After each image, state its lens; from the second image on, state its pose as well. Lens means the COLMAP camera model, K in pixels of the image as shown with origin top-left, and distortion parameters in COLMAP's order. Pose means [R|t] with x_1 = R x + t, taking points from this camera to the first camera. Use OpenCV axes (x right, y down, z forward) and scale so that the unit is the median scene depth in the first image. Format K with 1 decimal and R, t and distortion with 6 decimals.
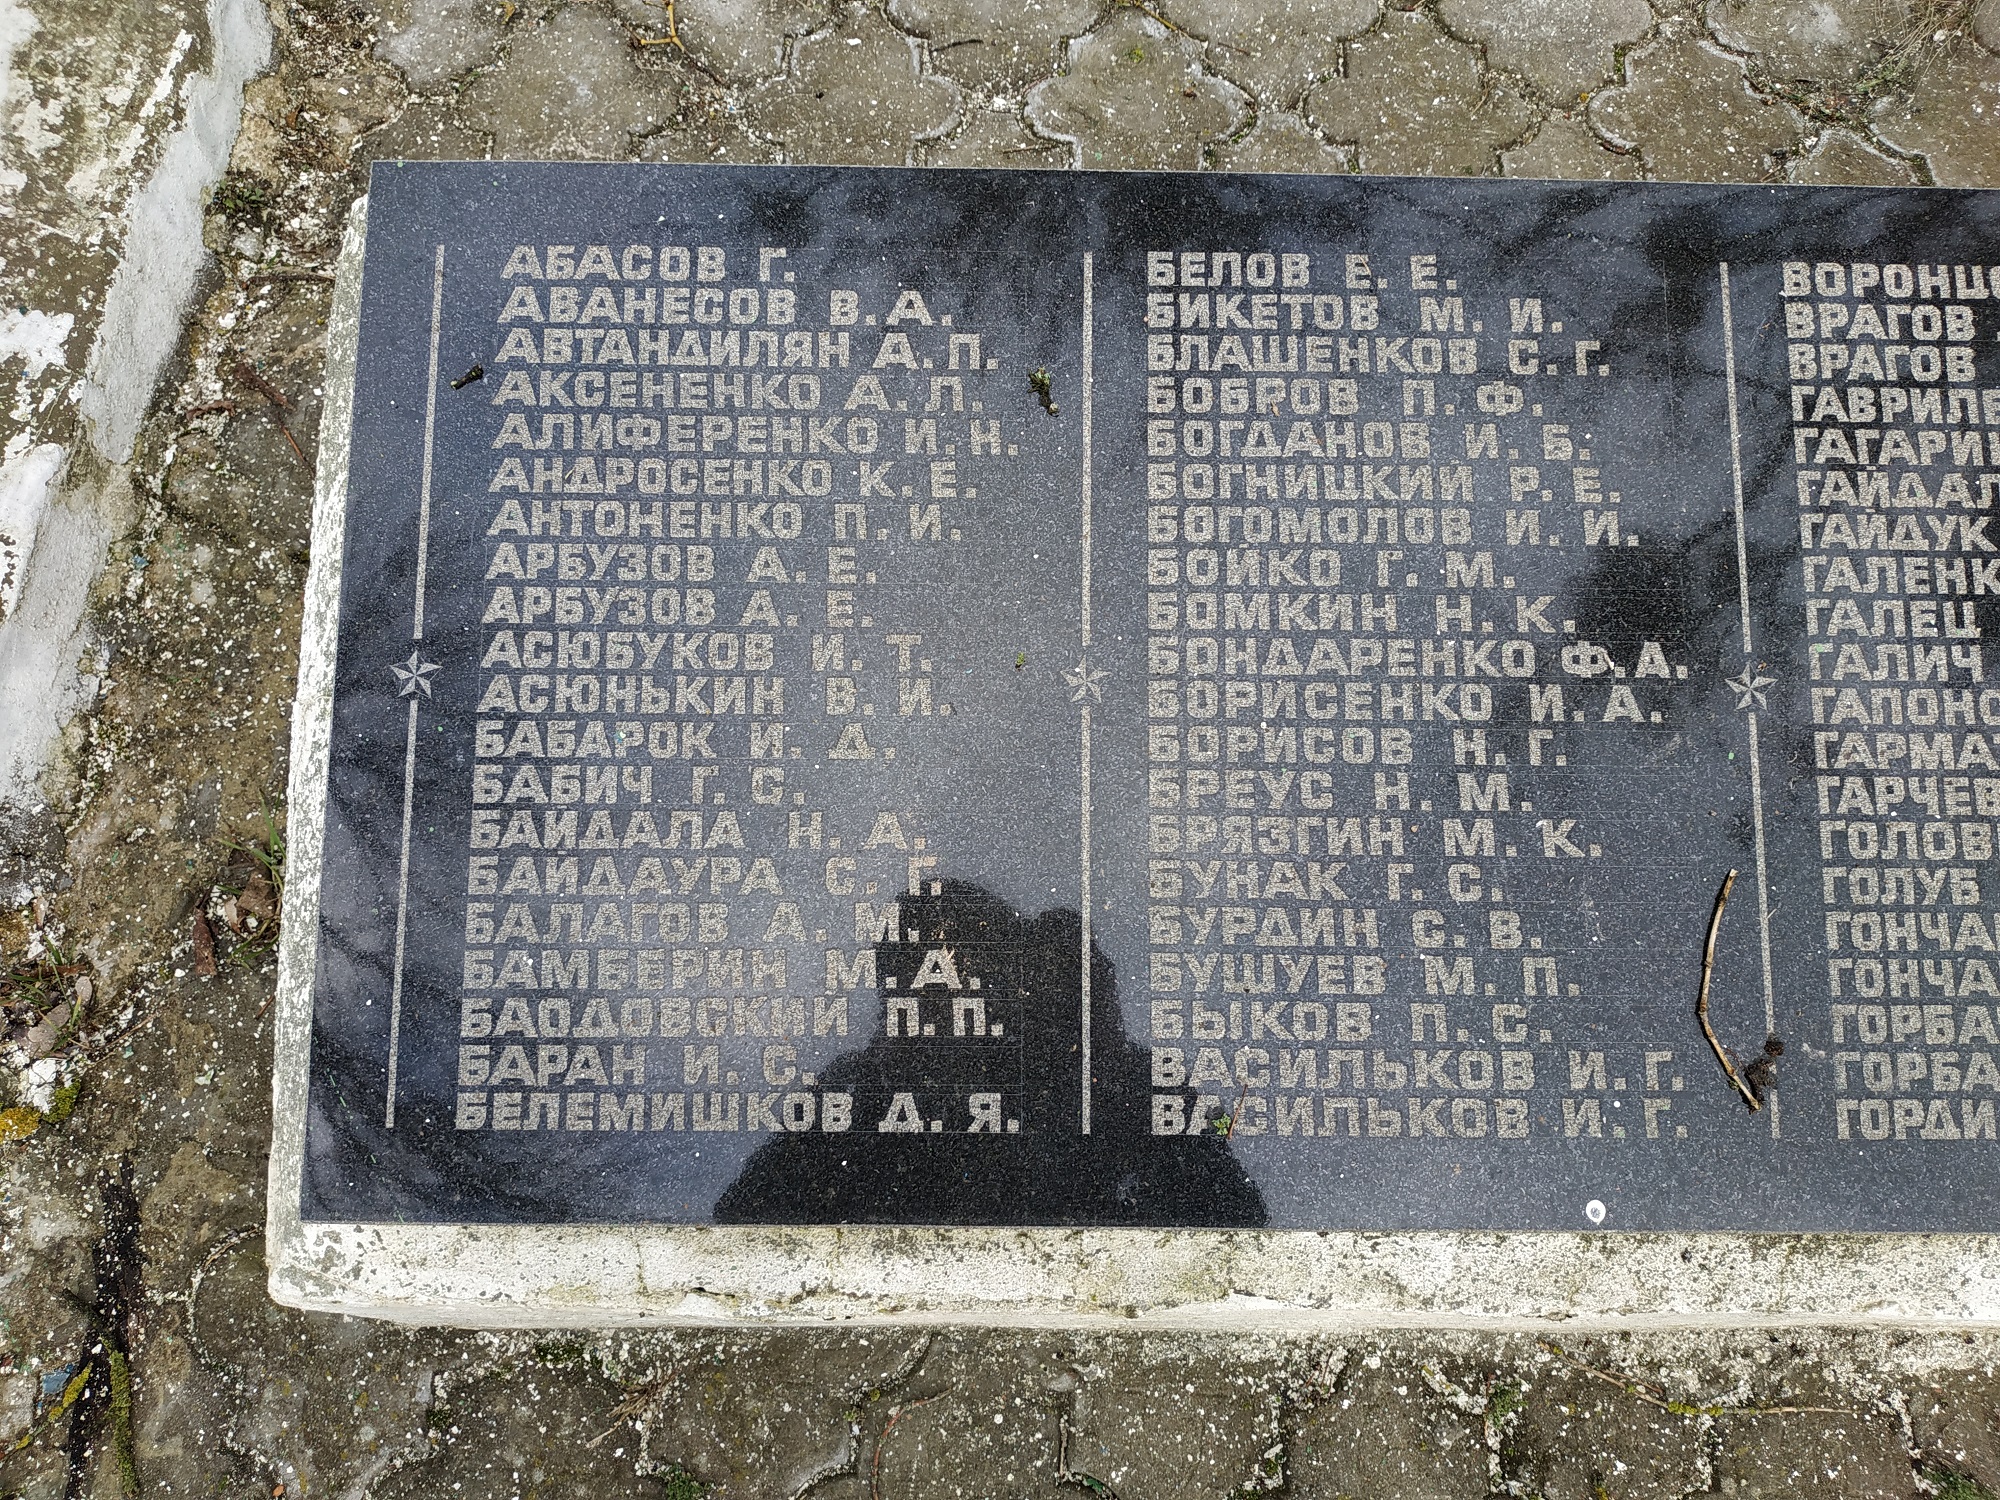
lens RADIAL K [[1434.5, 0, 976.8], [0, 1434.5, 876.8], [0, 0, 1]] dist [-0.018516, 0.004646]
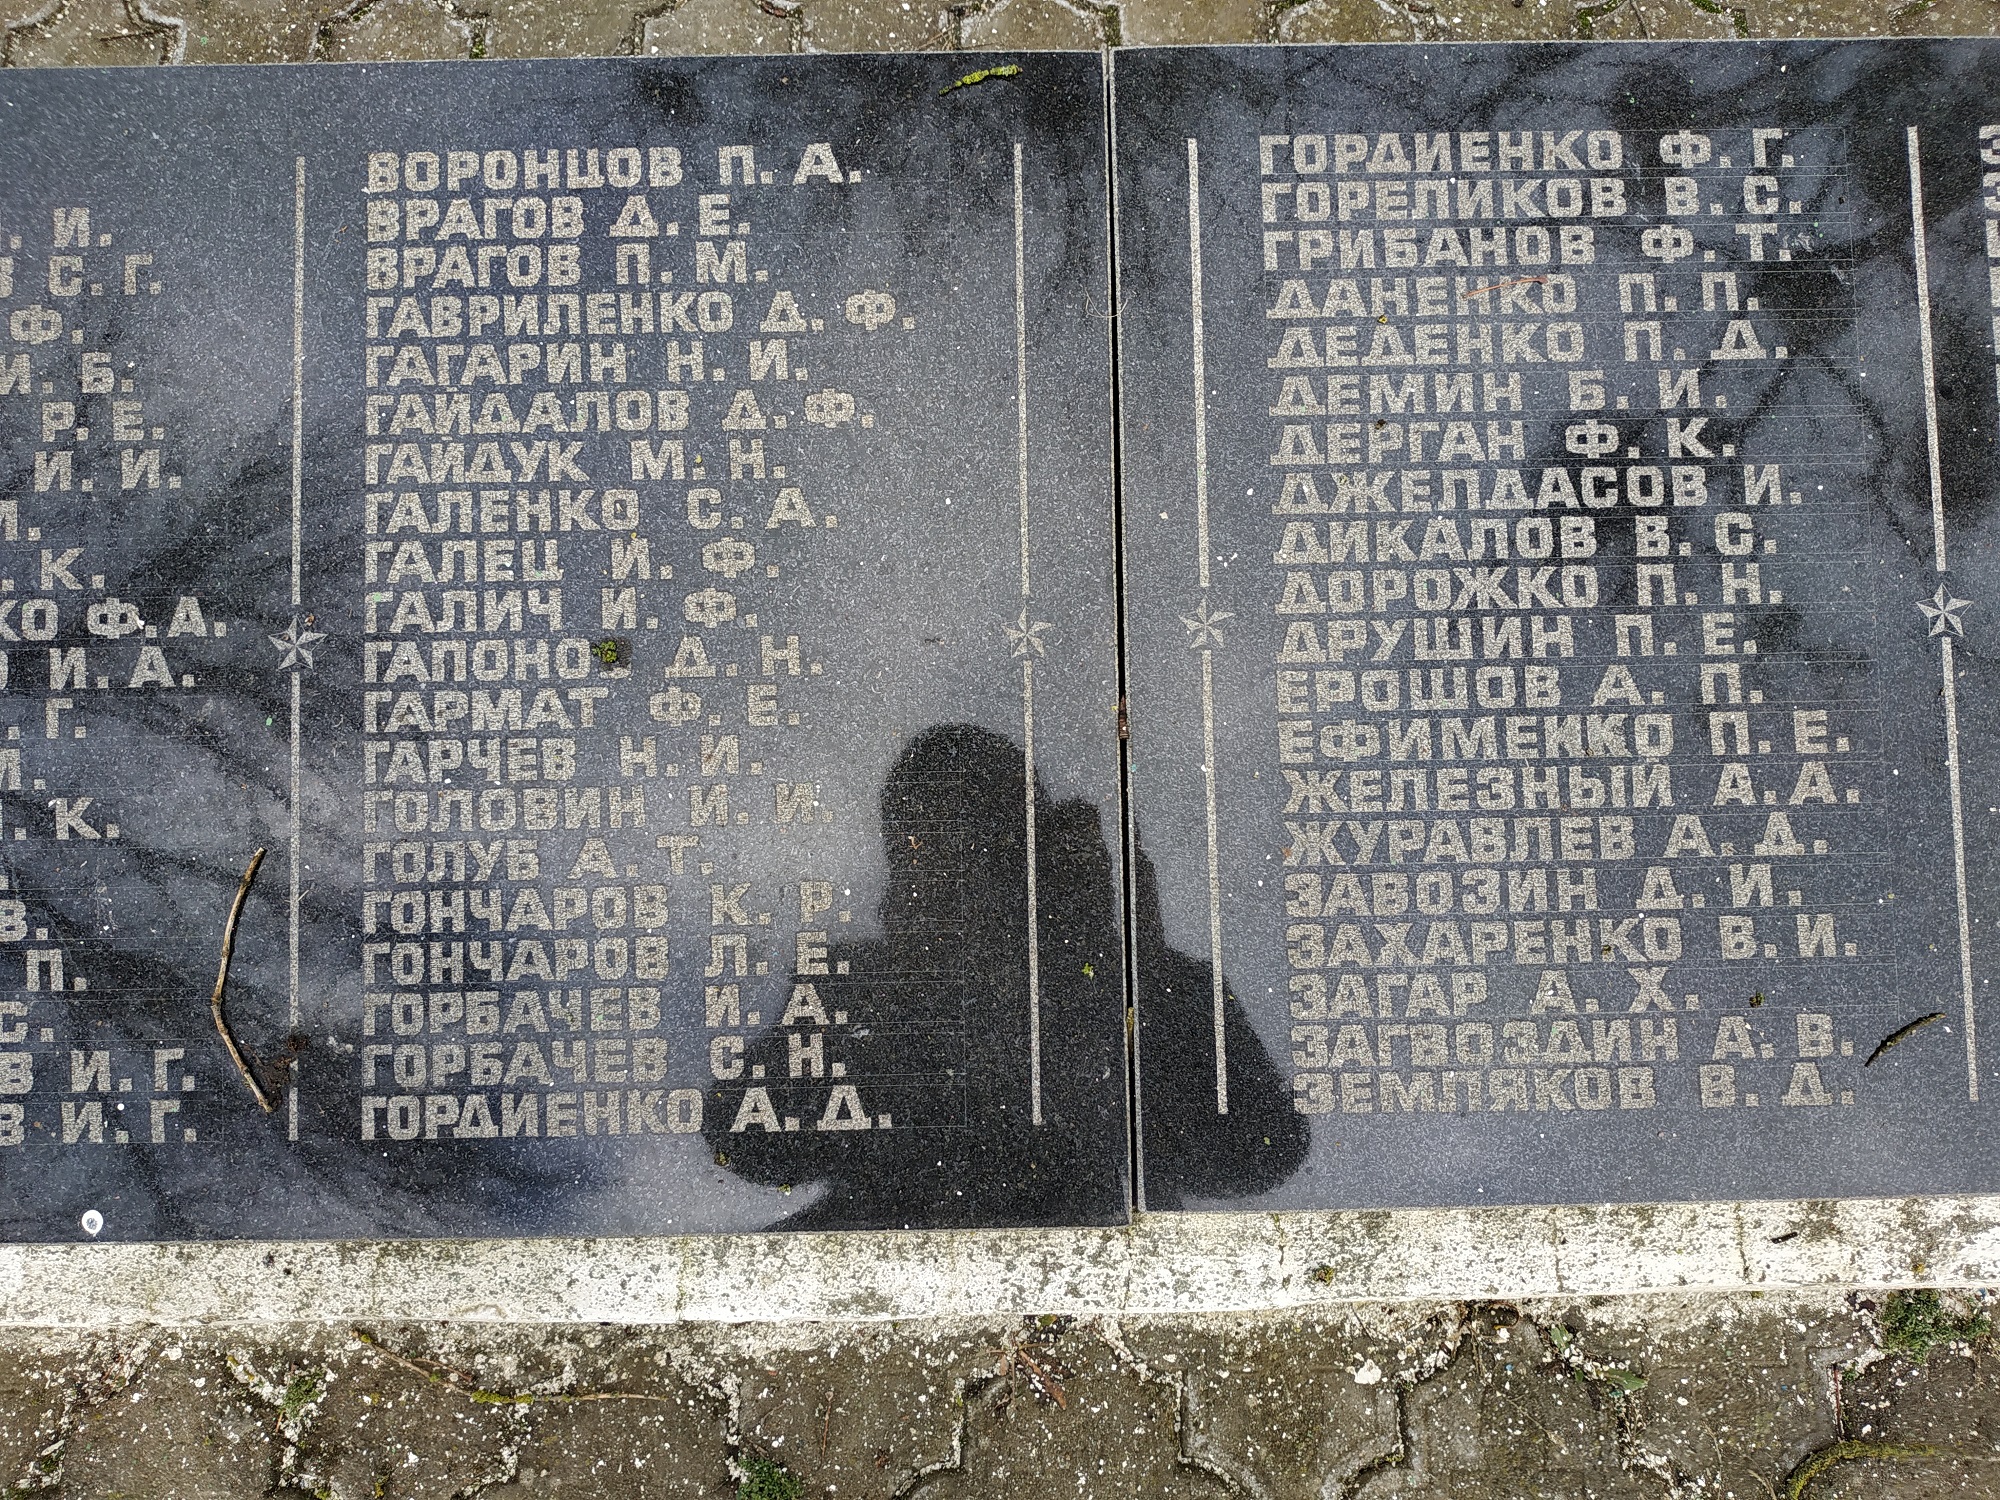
lens RADIAL K [[1434.5, 0, 903.4], [0, 1434.5, 882.1], [0, 0, 1]] dist [-0.018516, 0.004646]
pose [[0.999675, -0.025069, -0.004535, 0.920650], [0.025340, 0.996821, 0.075537, -0.041002], [0.002627, -0.075627, 0.997133, 0.087790]]
